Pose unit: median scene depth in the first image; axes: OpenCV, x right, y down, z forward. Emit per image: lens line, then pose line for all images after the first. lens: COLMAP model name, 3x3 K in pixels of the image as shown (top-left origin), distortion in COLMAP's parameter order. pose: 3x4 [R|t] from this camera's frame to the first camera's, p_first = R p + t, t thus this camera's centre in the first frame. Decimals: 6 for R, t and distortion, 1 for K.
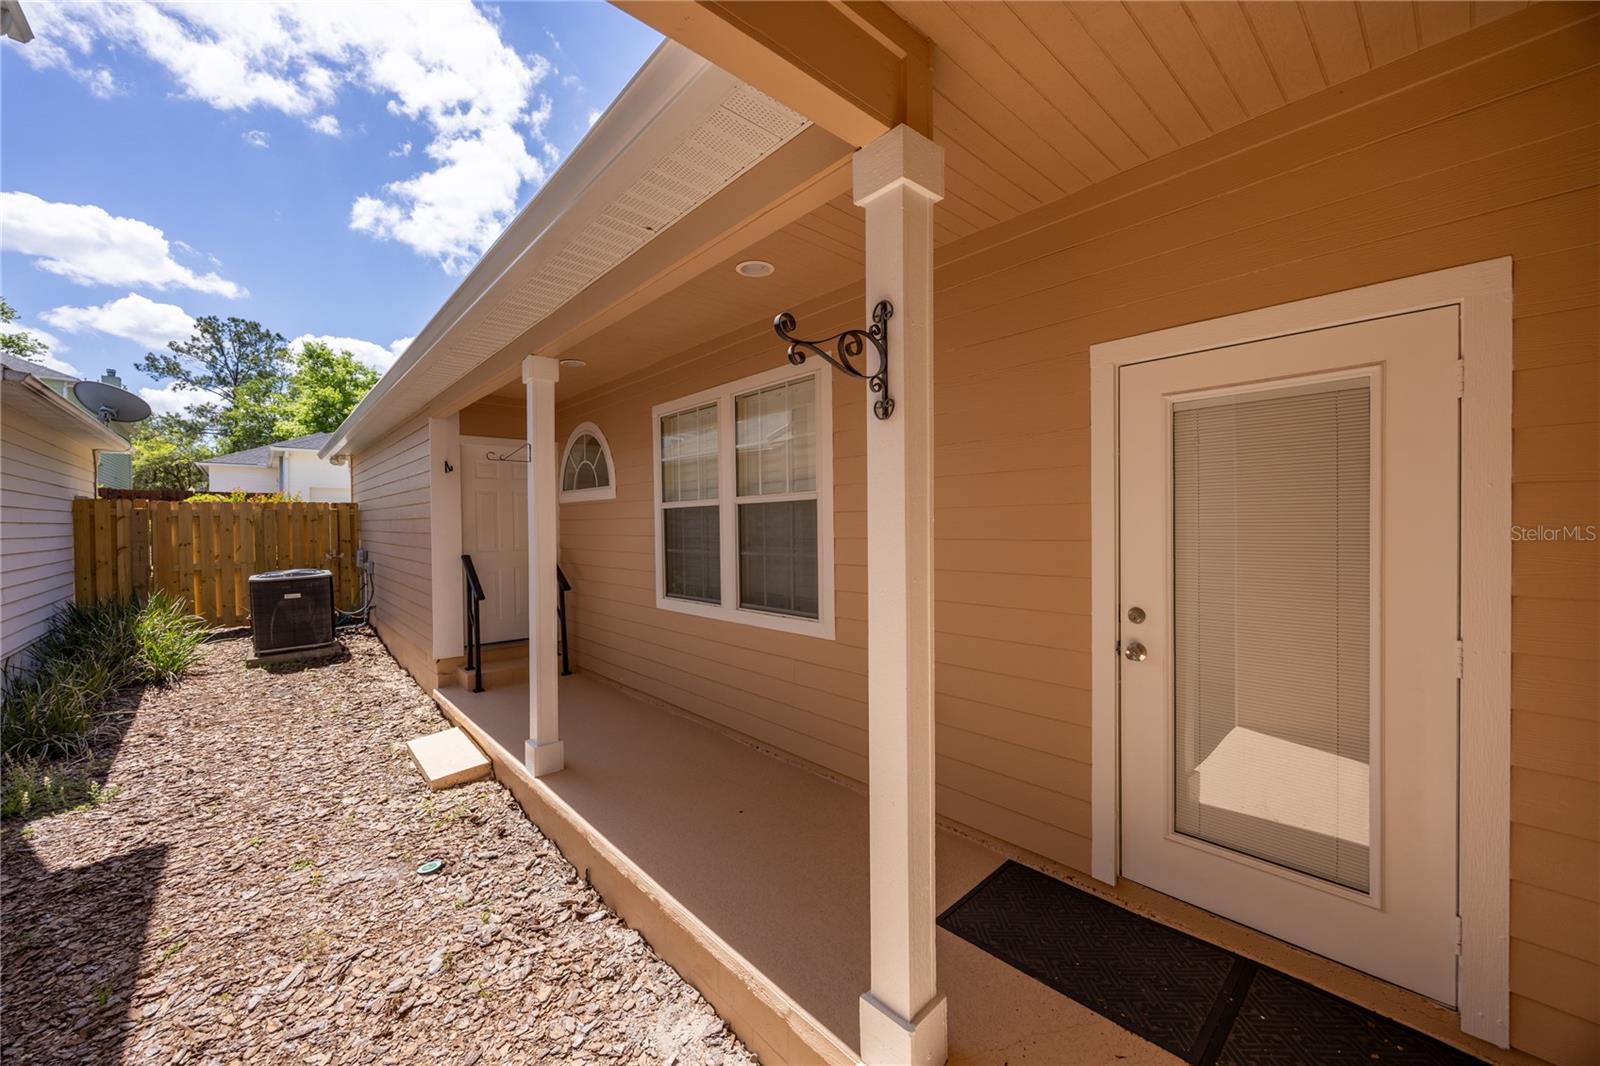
lens RADIAL K [[622.7, 0, 800.0], [0, 622.7, 533.0], [0, 0, 1]] dist [-0.001672, -0.000629]
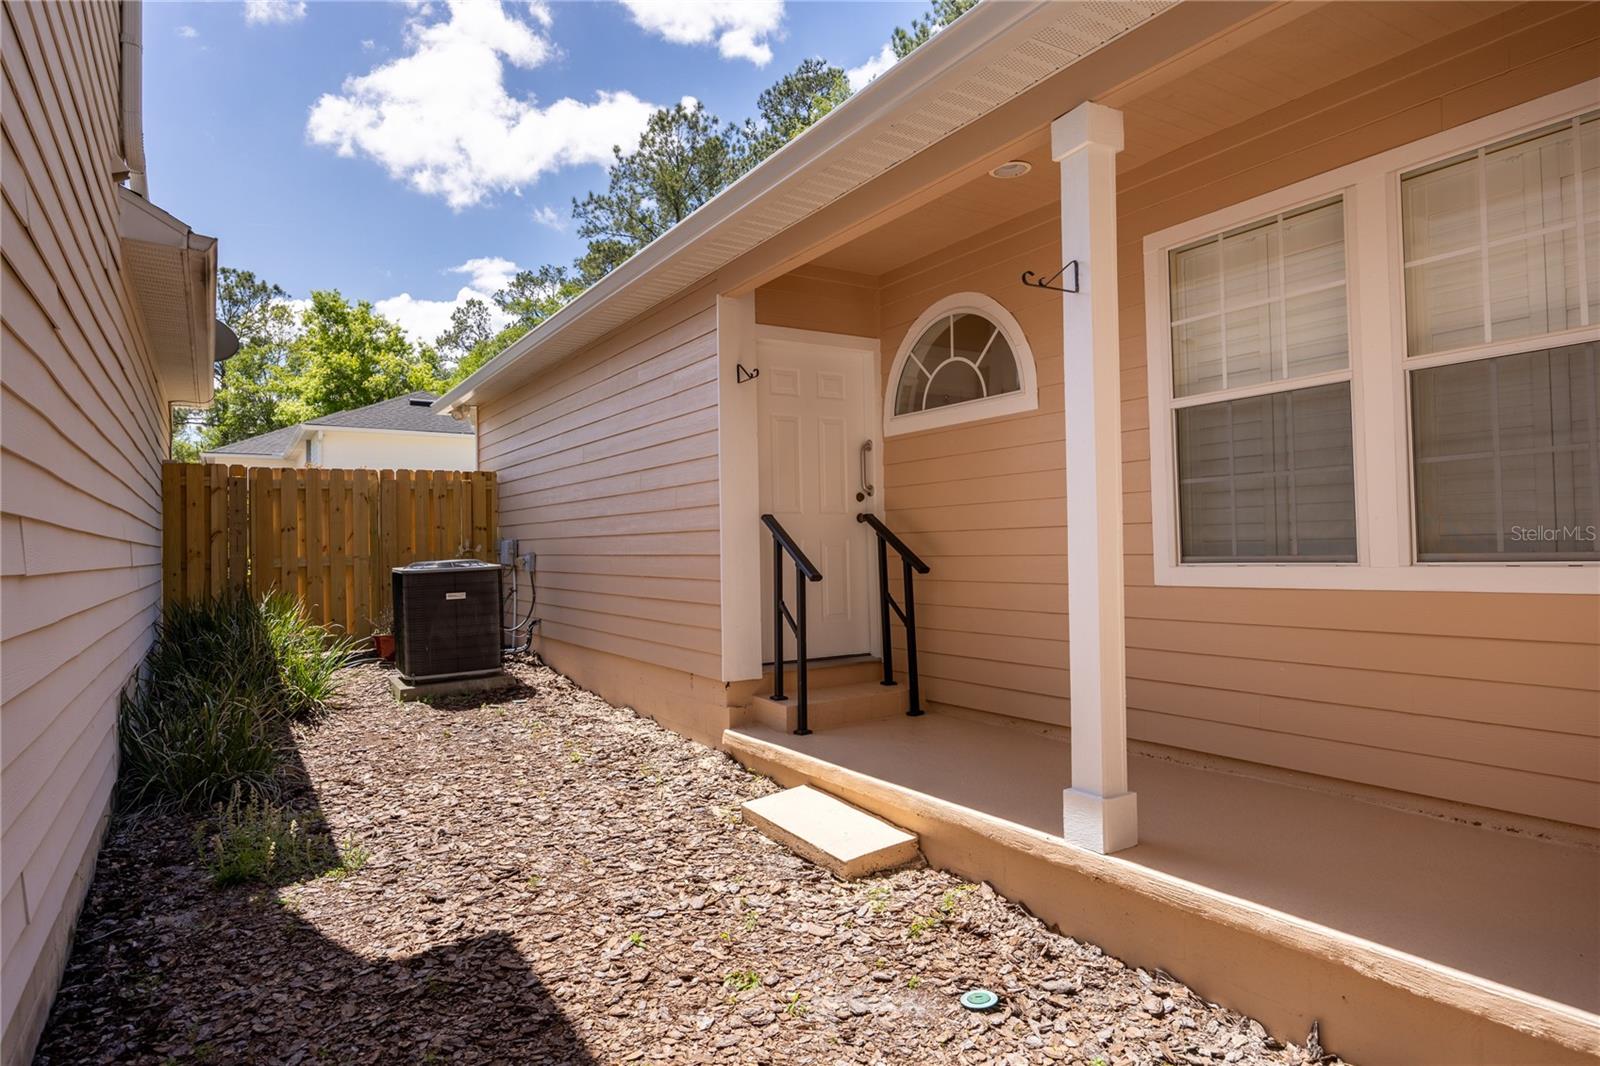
lens RADIAL K [[957.9, 0, 800.0], [0, 957.9, 533.0], [0, 0, 1]] dist [-0.014632, 0.001319]
pose [[0.984320, -0.011396, -0.176025, -0.401998], [0.006572, 0.999587, -0.027964, 0.095937], [0.176271, 0.026369, 0.983988, 0.081001]]
